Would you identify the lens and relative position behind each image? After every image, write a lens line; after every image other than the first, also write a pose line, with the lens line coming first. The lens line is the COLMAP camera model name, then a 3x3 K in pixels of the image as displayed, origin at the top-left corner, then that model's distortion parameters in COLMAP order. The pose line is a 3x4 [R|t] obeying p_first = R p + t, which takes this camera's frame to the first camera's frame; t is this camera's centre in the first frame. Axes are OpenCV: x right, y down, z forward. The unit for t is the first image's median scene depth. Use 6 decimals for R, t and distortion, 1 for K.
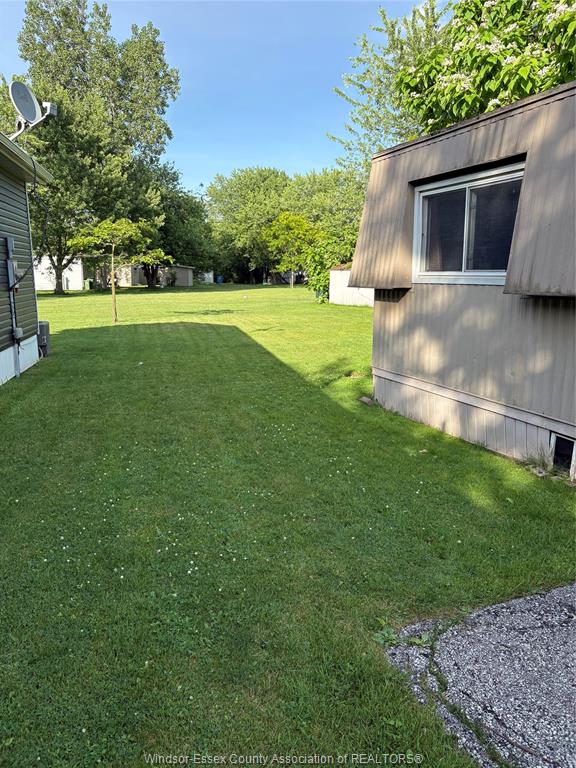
lens RADIAL K [[584.0, 0, 288.0], [0, 584.0, 384.0], [0, 0, 1]] dist [-0.002846, -0.002415]
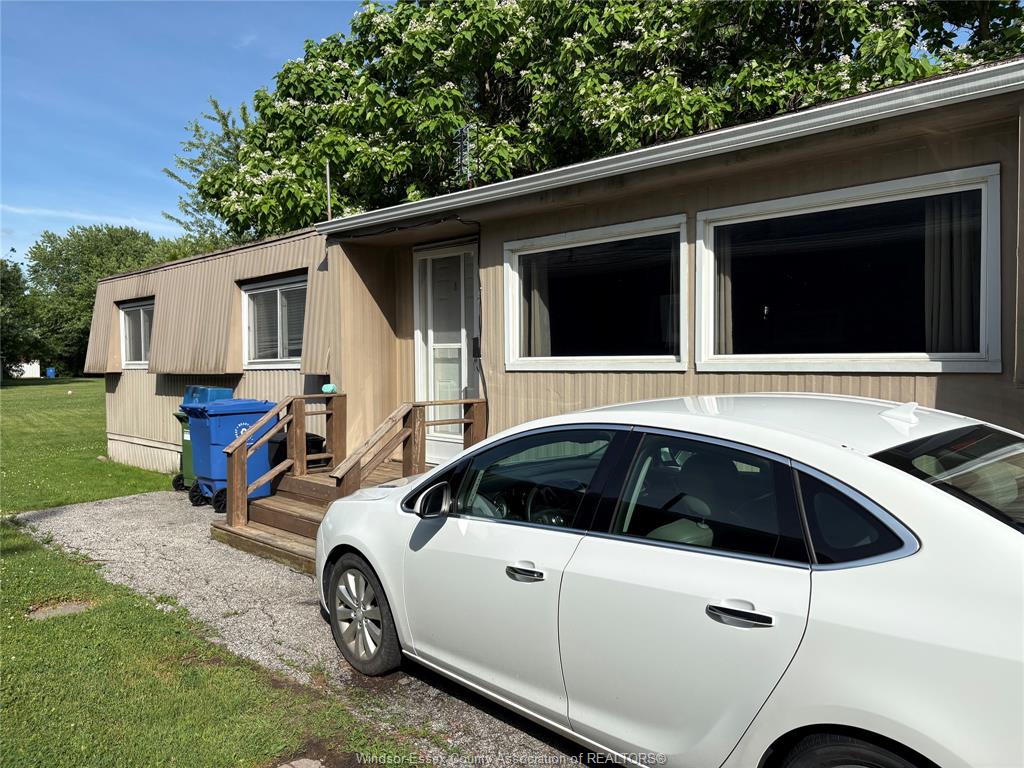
lens RADIAL K [[767.3, 0, 510.5], [0, 767.3, 369.9], [0, 0, 1]] dist [0.003728, -0.003082]
pose [[0.915398, -0.017393, 0.402173, 0.041091], [0.087126, 0.983945, -0.155758, 0.025727], [-0.393007, 0.177621, 0.902217, -0.134404]]
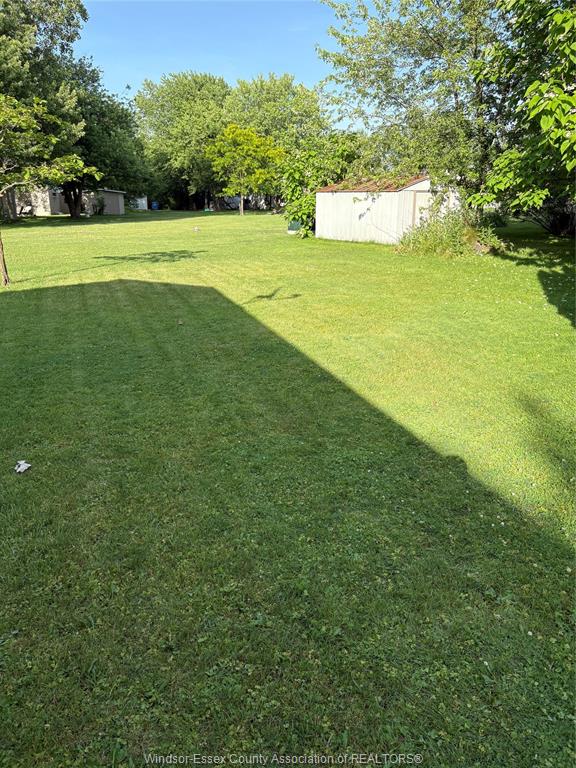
lens RADIAL K [[584.0, 0, 288.0], [0, 584.0, 384.0], [0, 0, 1]] dist [-0.002846, -0.002415]
pose [[0.994314, -0.039915, 0.098723, -0.027391], [0.027717, 0.992146, 0.121972, -0.025579], [-0.102816, -0.118542, 0.987612, 0.138255]]
